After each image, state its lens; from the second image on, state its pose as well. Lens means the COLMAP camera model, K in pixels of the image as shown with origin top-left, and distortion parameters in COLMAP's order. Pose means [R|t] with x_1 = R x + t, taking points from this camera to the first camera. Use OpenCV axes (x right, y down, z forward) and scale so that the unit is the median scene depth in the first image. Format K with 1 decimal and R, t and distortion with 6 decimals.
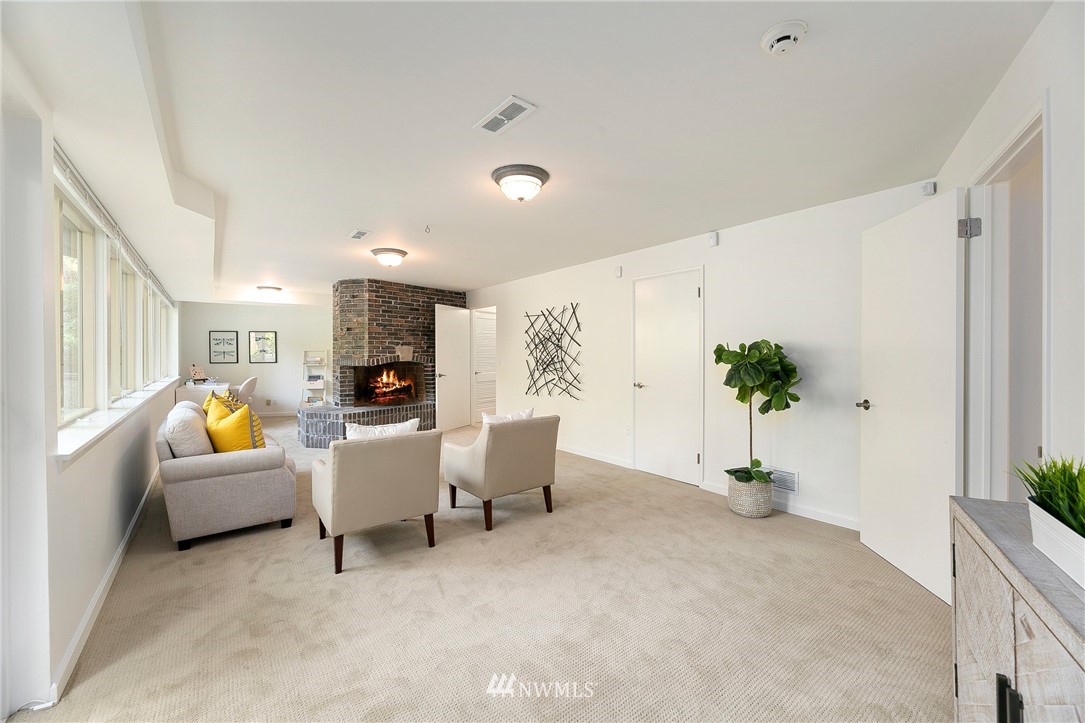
lens RADIAL K [[439.8, 0, 549.1], [0, 439.8, 356.4], [0, 0, 1]] dist [-0.003478, -0.000050]
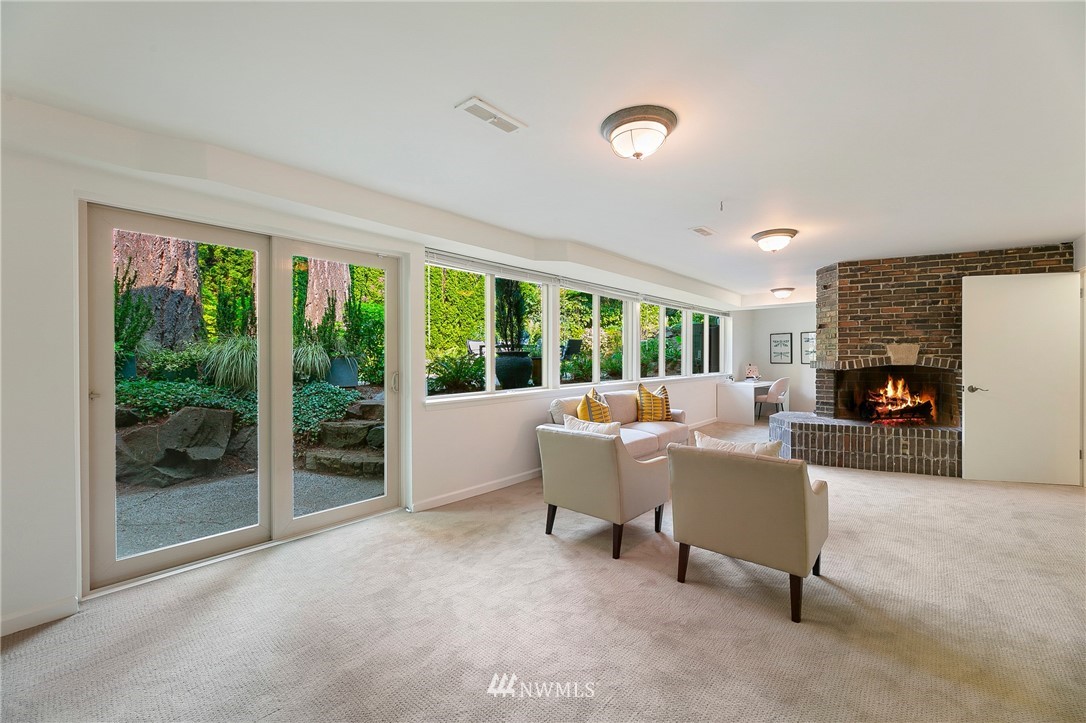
lens RADIAL K [[440.3, 0, 533.0], [0, 440.3, 360.4], [0, 0, 1]] dist [-0.003478, -0.000050]
pose [[0.167875, 0.012316, -0.985731, 0.269999], [-0.004284, 0.999922, 0.011764, -0.002741], [0.985799, 0.002248, 0.167914, 0.280687]]
